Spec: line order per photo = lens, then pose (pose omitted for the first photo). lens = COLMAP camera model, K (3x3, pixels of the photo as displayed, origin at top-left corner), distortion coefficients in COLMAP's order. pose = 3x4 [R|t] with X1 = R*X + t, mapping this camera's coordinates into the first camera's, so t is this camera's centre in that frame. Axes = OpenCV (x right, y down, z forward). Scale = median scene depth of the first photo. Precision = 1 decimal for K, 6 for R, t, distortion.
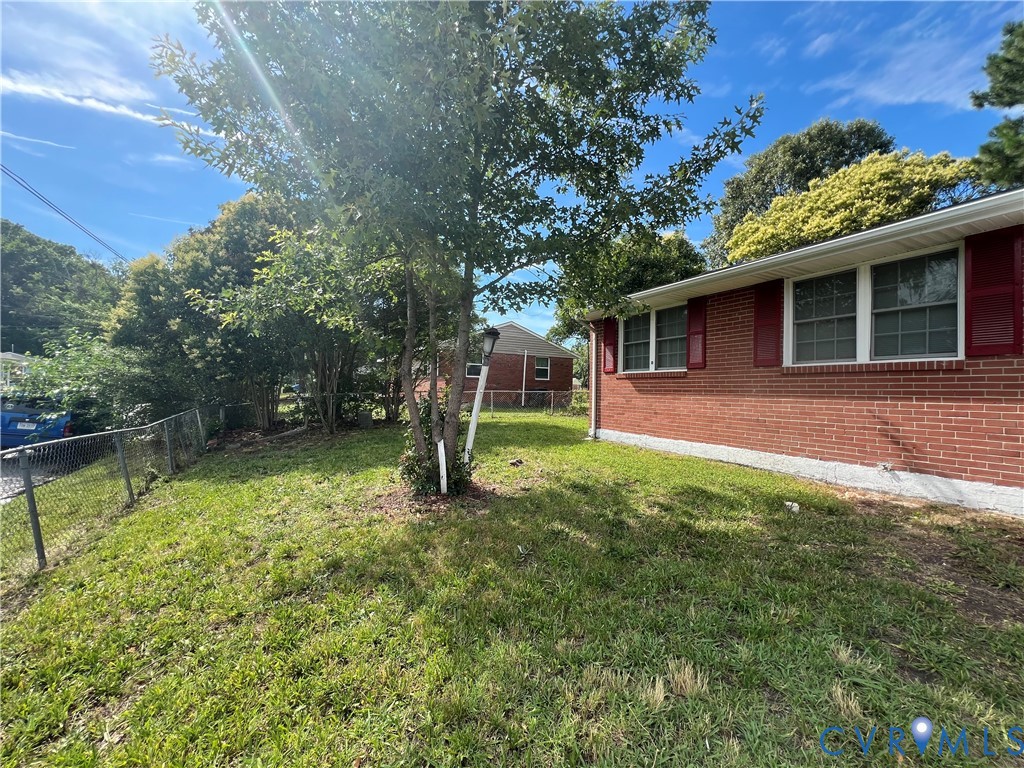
lens RADIAL K [[408.5, 0, 515.9], [0, 408.5, 387.0], [0, 0, 1]] dist [-0.002425, 0.000328]
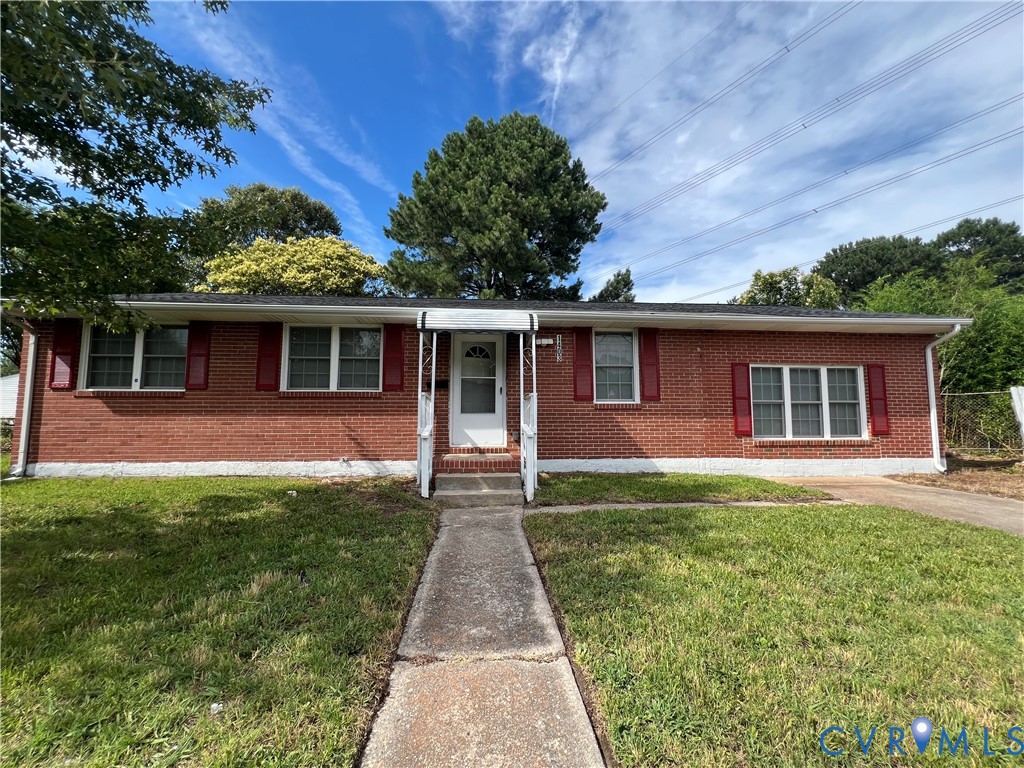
lens RADIAL K [[409.9, 0, 512.4], [0, 409.9, 378.9], [0, 0, 1]] dist [-0.003830, 0.001095]
pose [[0.400353, 0.076458, 0.913166, -0.177948], [0.001335, 0.996463, -0.084018, 0.015712], [-0.916360, 0.034856, 0.398835, -0.136030]]
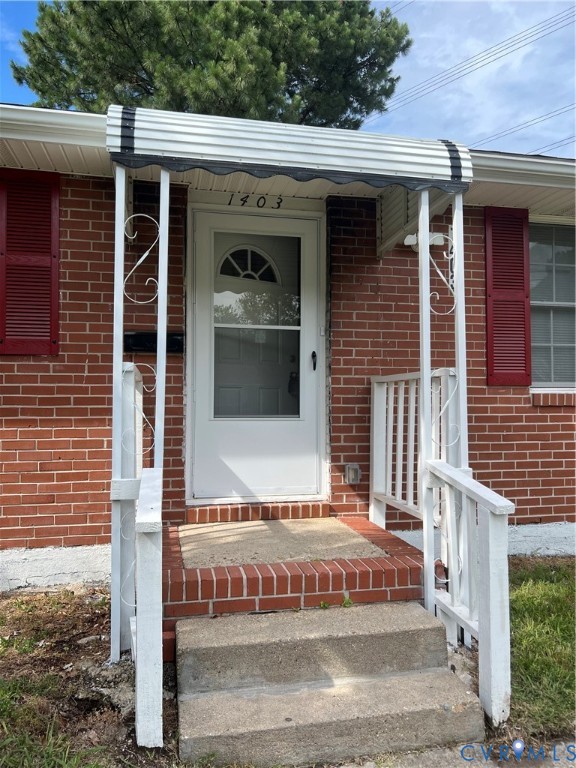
lens RADIAL K [[578.5, 0, 287.9], [0, 578.5, 385.5], [0, 0, 1]] dist [0.025410, -0.014498]
pose [[0.281090, 0.012614, 0.959599, 0.222184], [-0.004340, 0.999920, -0.011873, -0.011020], [-0.959672, -0.000828, 0.281122, 0.190941]]
